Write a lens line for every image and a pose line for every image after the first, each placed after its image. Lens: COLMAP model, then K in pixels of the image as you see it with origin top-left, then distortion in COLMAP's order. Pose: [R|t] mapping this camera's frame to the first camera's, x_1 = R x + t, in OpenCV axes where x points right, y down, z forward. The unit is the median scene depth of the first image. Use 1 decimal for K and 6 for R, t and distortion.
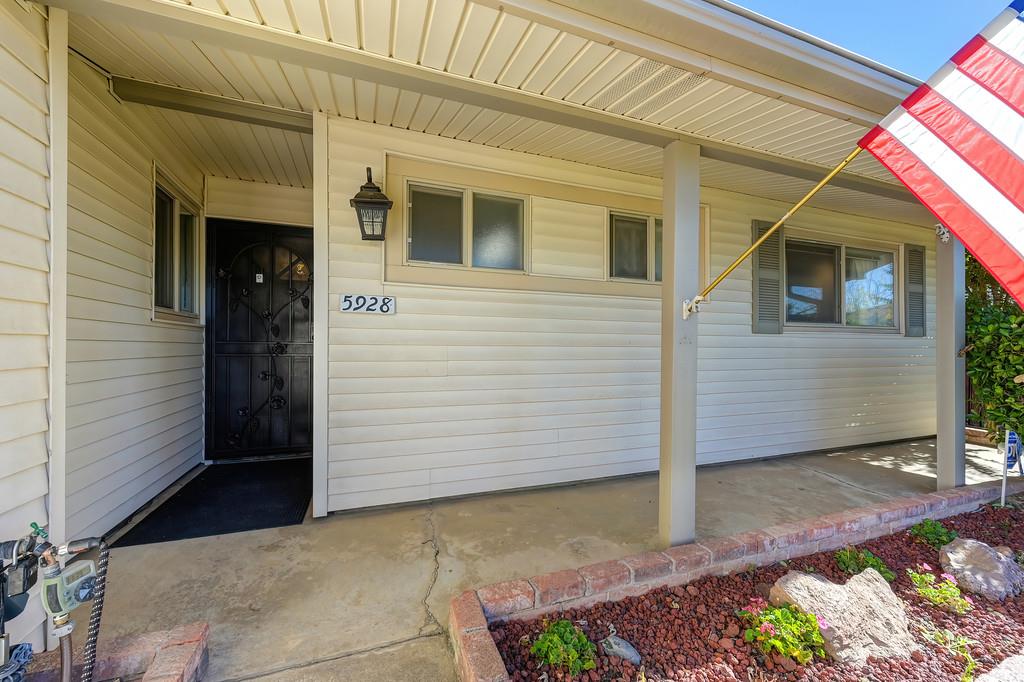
lens RADIAL K [[408.7, 0, 512.7], [0, 408.7, 345.2], [0, 0, 1]] dist [-0.001007, 0.000107]
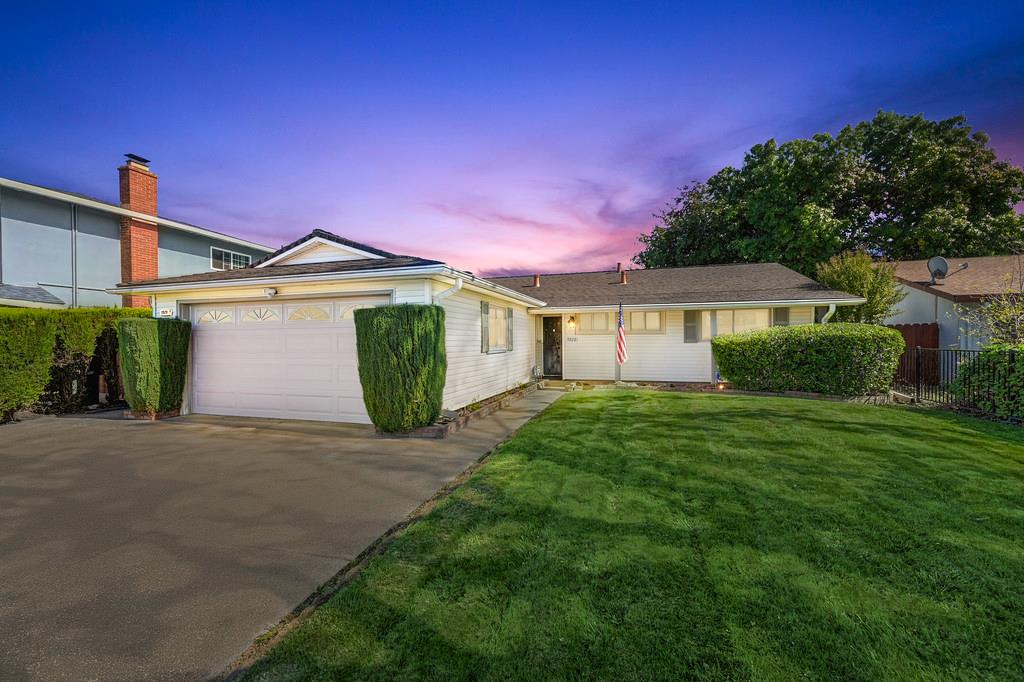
lens RADIAL K [[408.7, 0, 512.0], [0, 408.7, 343.4], [0, 0, 1]] dist [-0.001007, 0.000107]
pose [[0.786316, -0.010068, -0.617742, 1.953222], [0.010891, 0.999938, -0.002434, -0.040773], [0.617728, -0.004814, 0.786377, -3.072383]]
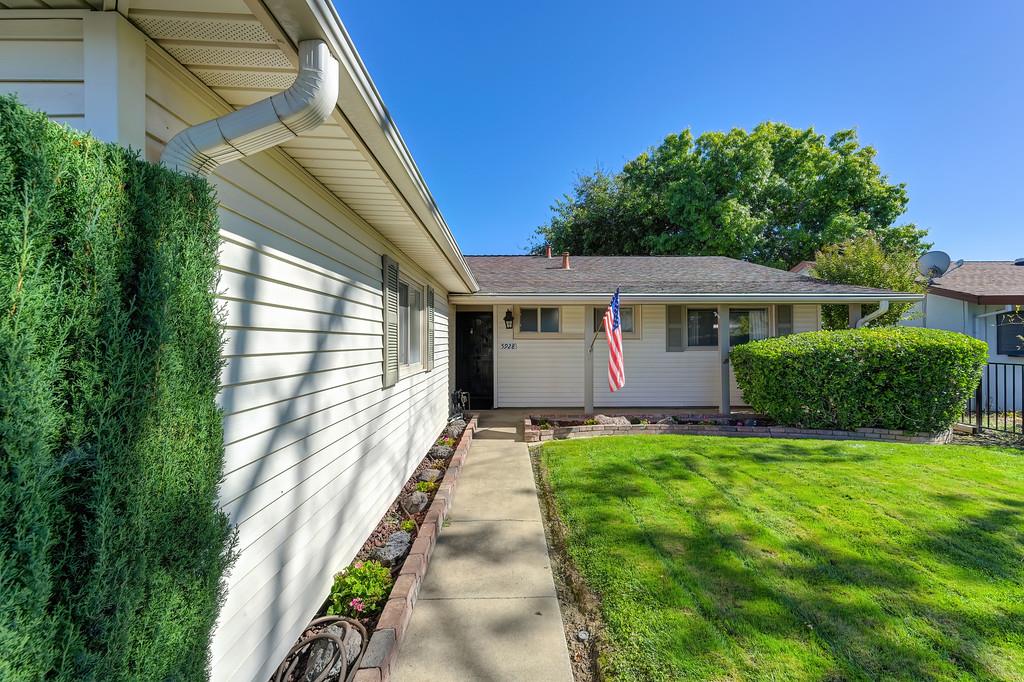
lens RADIAL K [[408.7, 0, 513.3], [0, 408.7, 338.5], [0, 0, 1]] dist [-0.001007, 0.000107]
pose [[0.938553, -0.012781, -0.344898, 0.741540], [0.008797, 0.999875, -0.013114, -0.104525], [0.345022, 0.009274, 0.938549, -1.880147]]
